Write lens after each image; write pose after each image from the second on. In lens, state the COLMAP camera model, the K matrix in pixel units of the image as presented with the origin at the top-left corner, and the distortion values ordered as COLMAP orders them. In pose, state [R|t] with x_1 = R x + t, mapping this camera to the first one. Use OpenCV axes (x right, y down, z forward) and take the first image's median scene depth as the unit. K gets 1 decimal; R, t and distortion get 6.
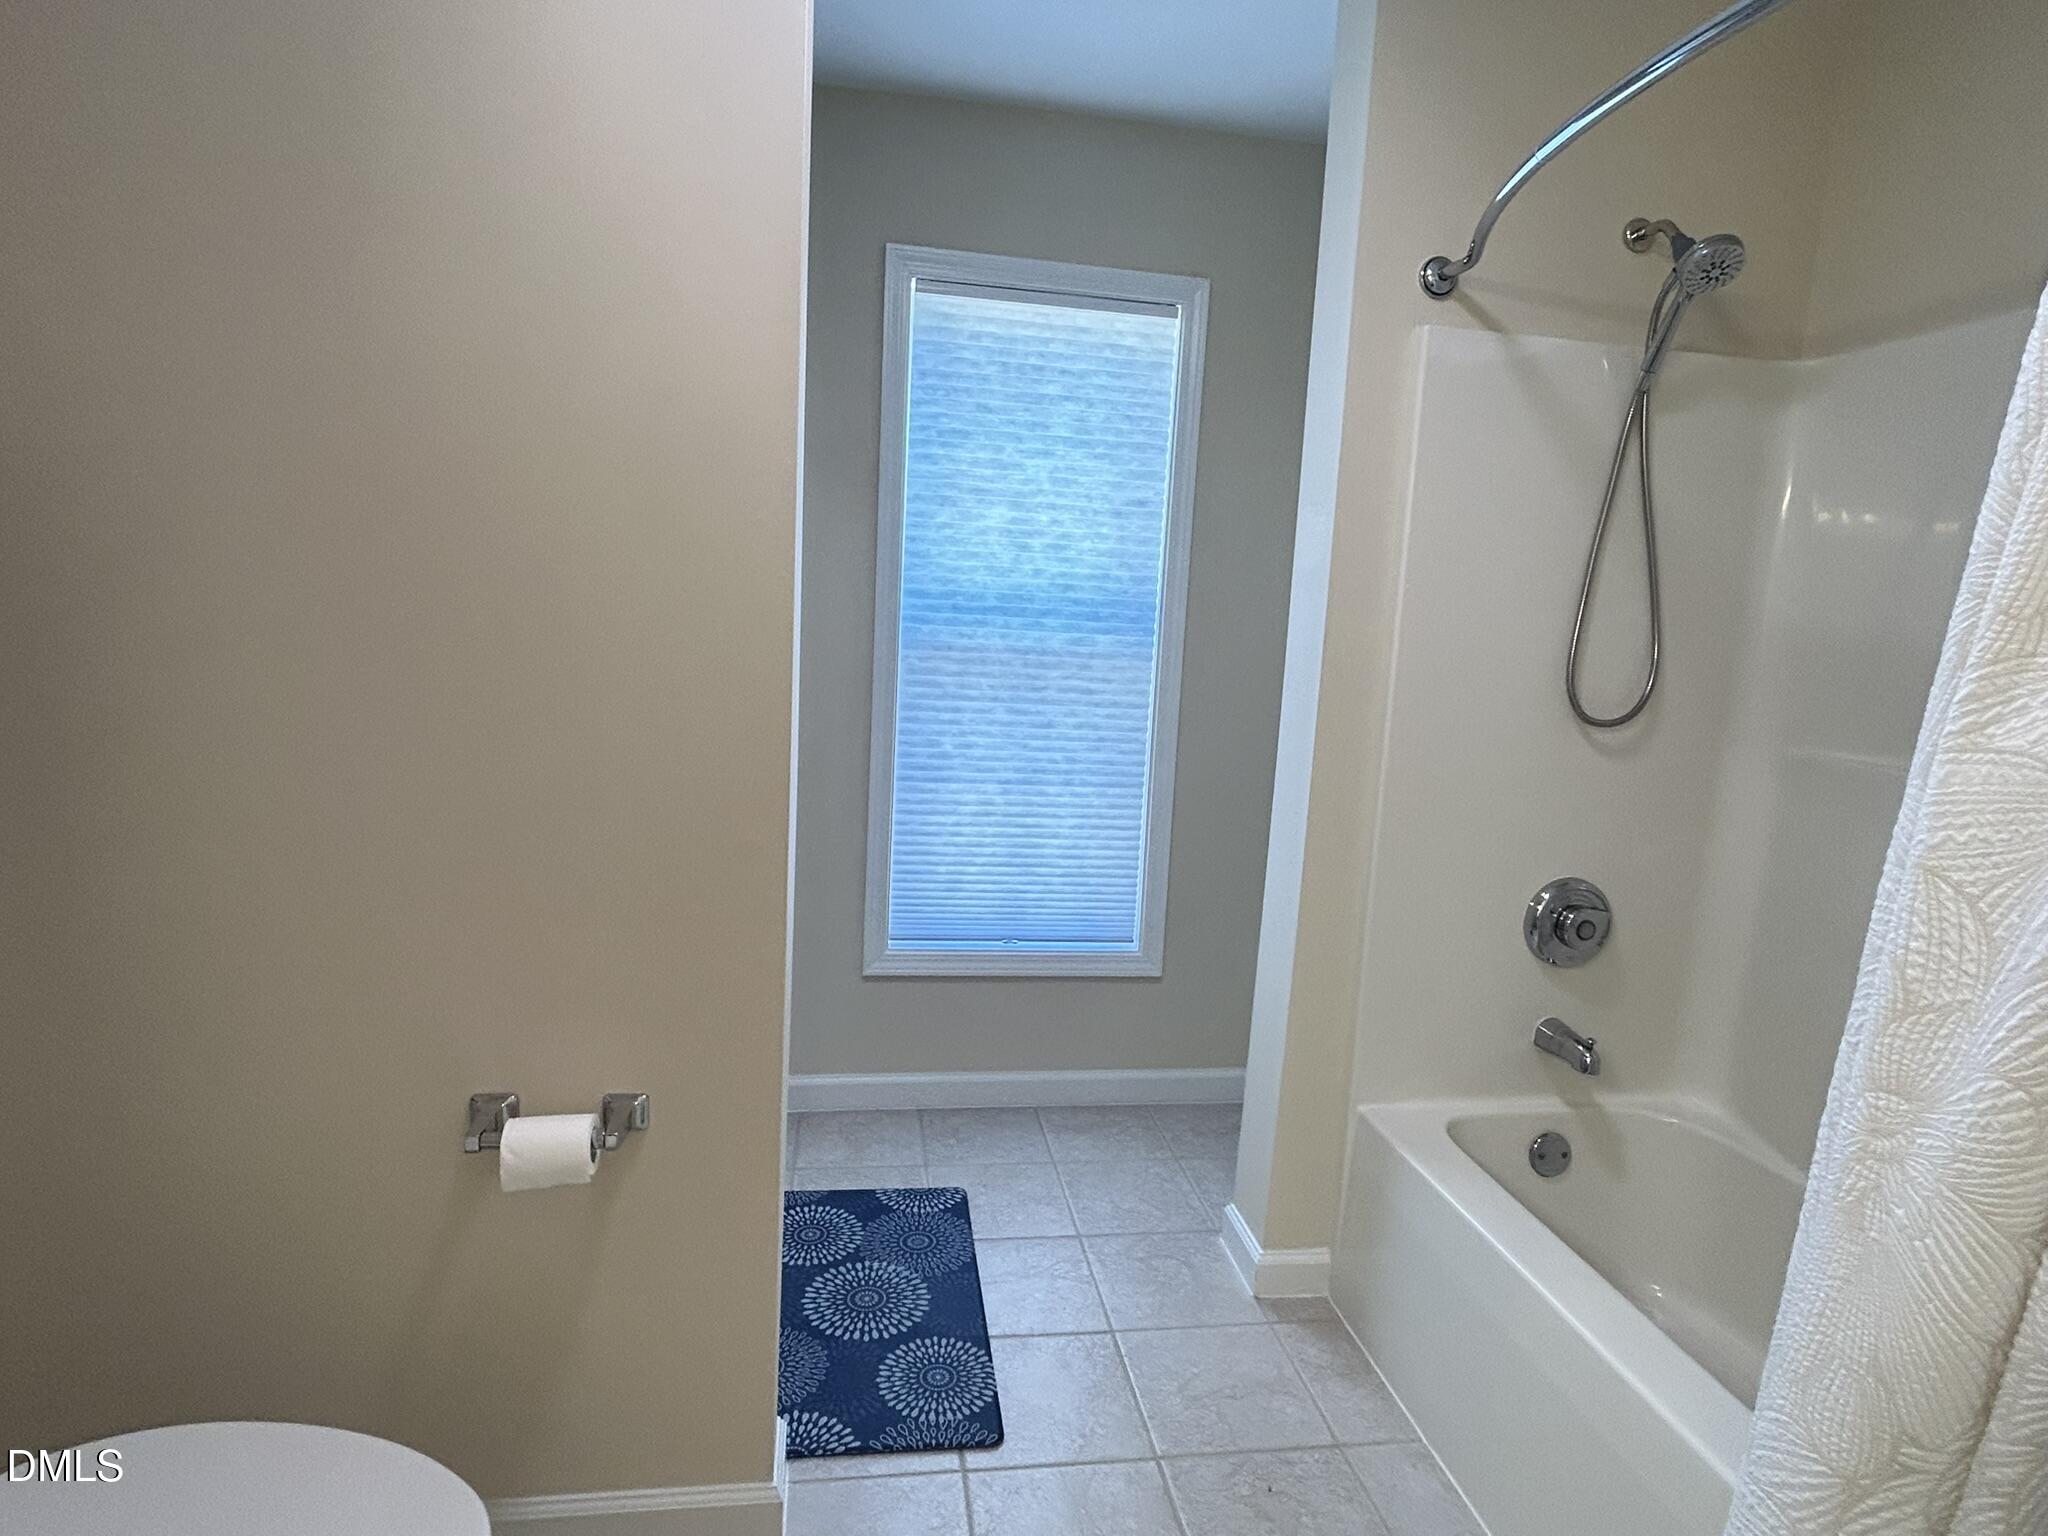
lens RADIAL K [[1080.4, 0, 1021.2], [0, 1080.4, 757.8], [0, 0, 1]] dist [0.002610, -0.006473]
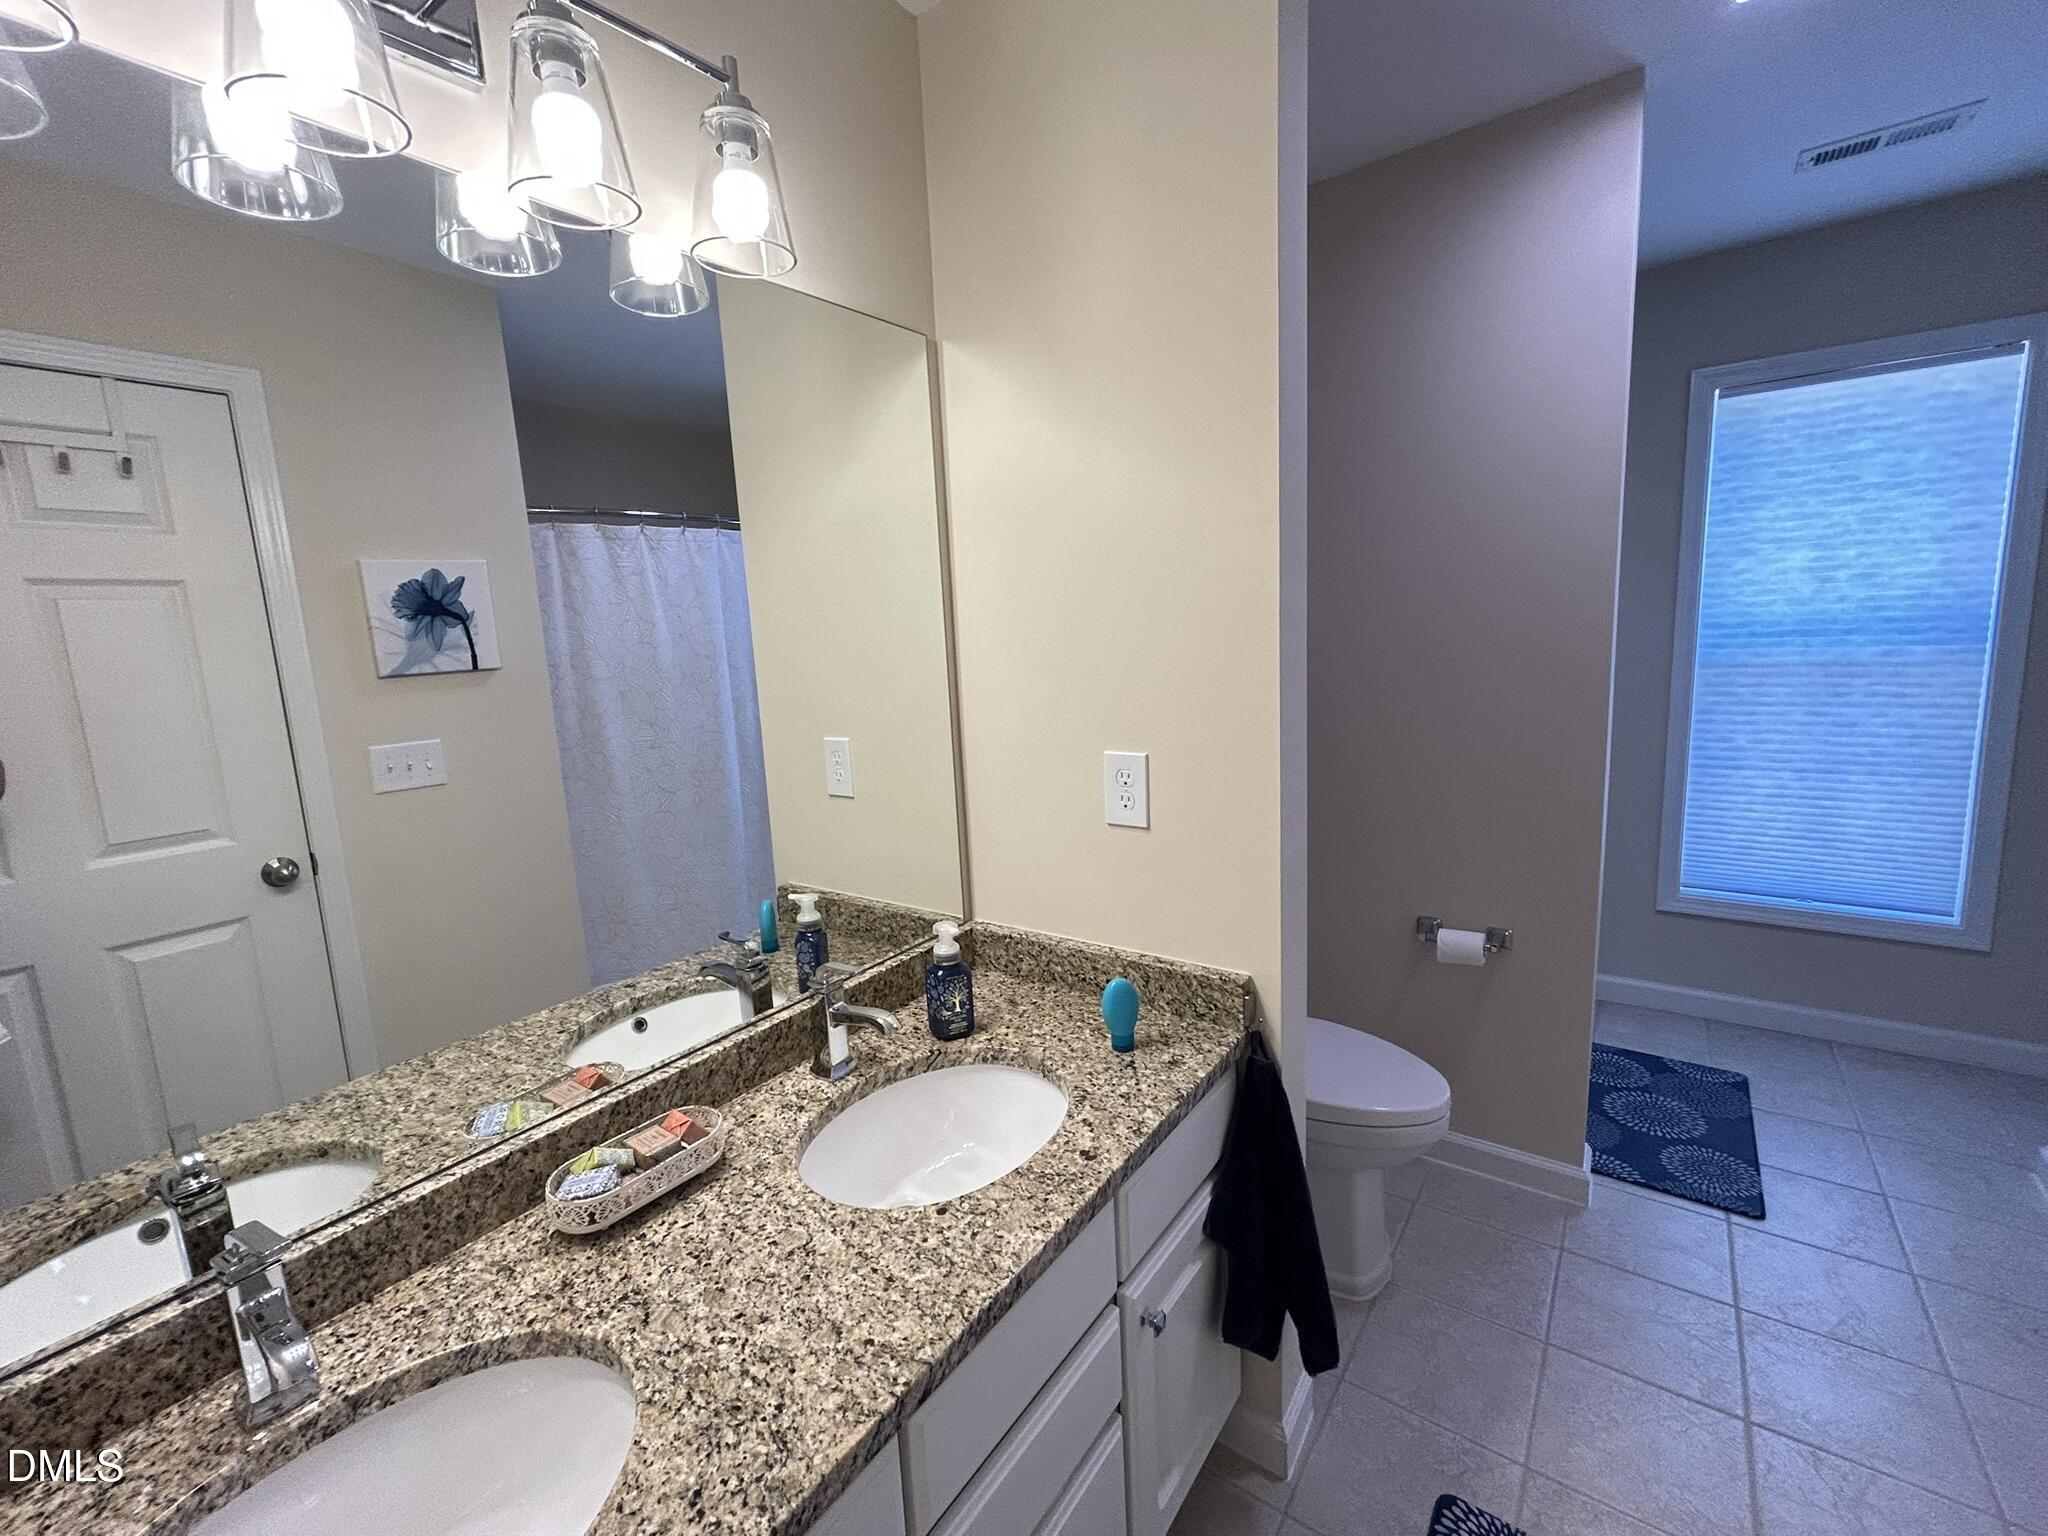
lens RADIAL K [[859.6, 0, 1027.1], [0, 859.6, 764.2], [0, 0, 1]] dist [0.005228, 0.000132]
pose [[0.708389, 0.023330, -0.705436, 0.056747], [-0.004758, 0.999589, 0.028280, -0.009311], [0.705806, -0.016677, 0.708209, -0.343993]]
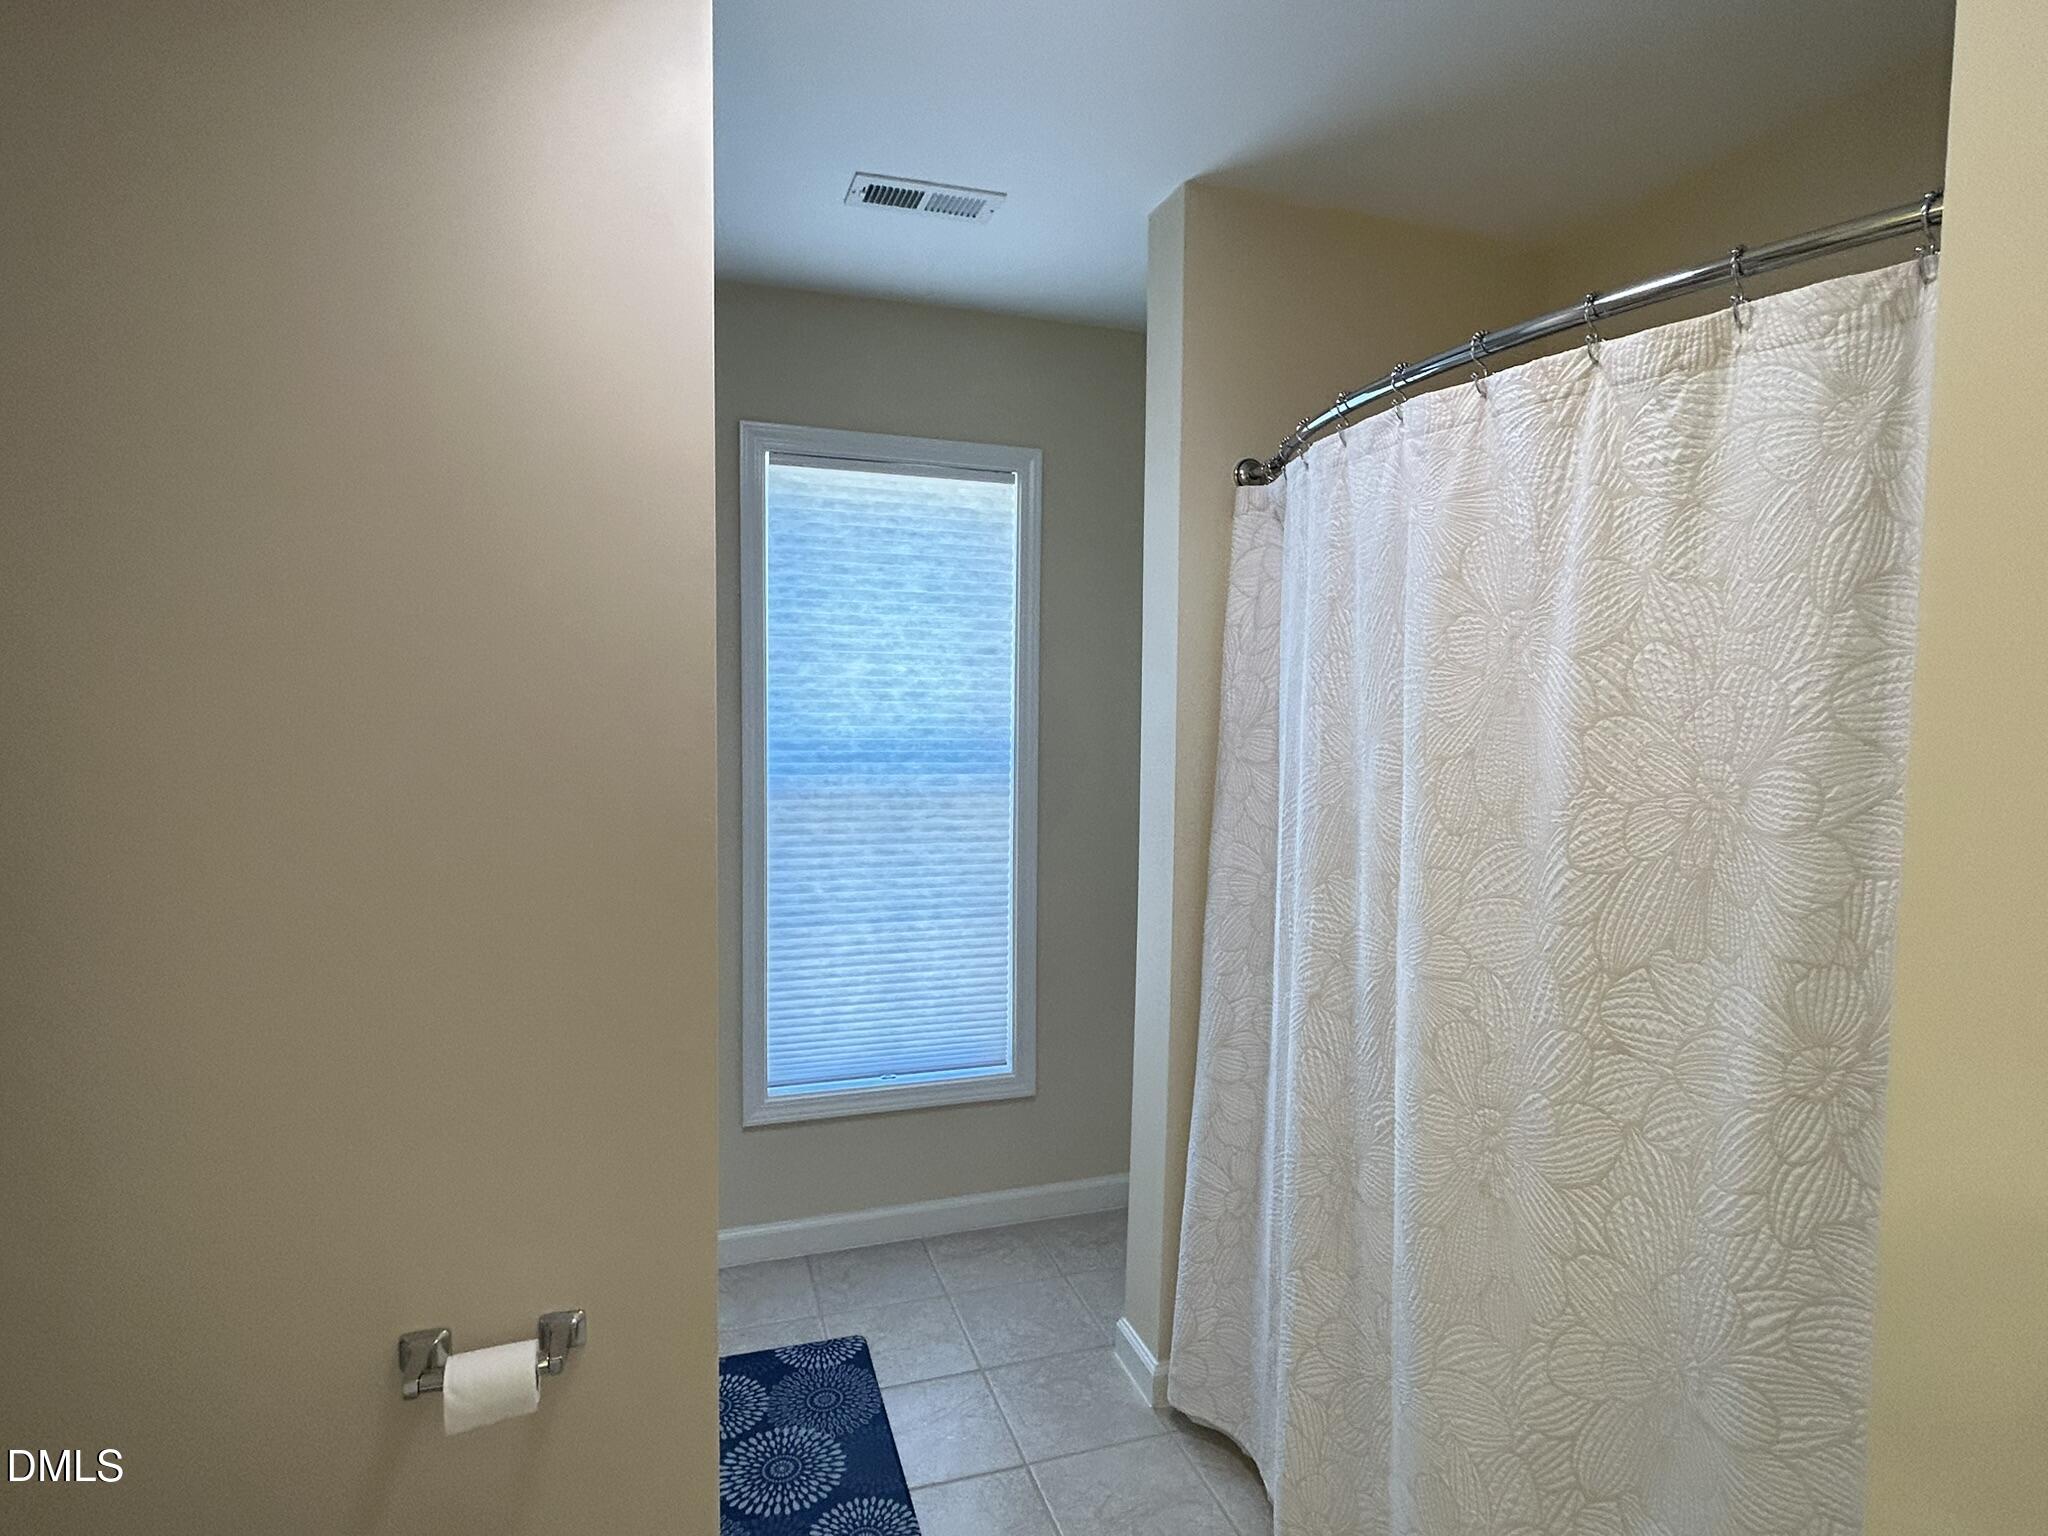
lens RADIAL K [[1080.4, 0, 1023.3], [0, 1080.4, 759.6], [0, 0, 1]] dist [0.002610, -0.006473]
pose [[0.984747, -0.050704, 0.166442, -0.042725], [0.062230, 0.995957, -0.064778, -0.058287], [-0.162484, 0.074147, 0.983921, -0.054619]]
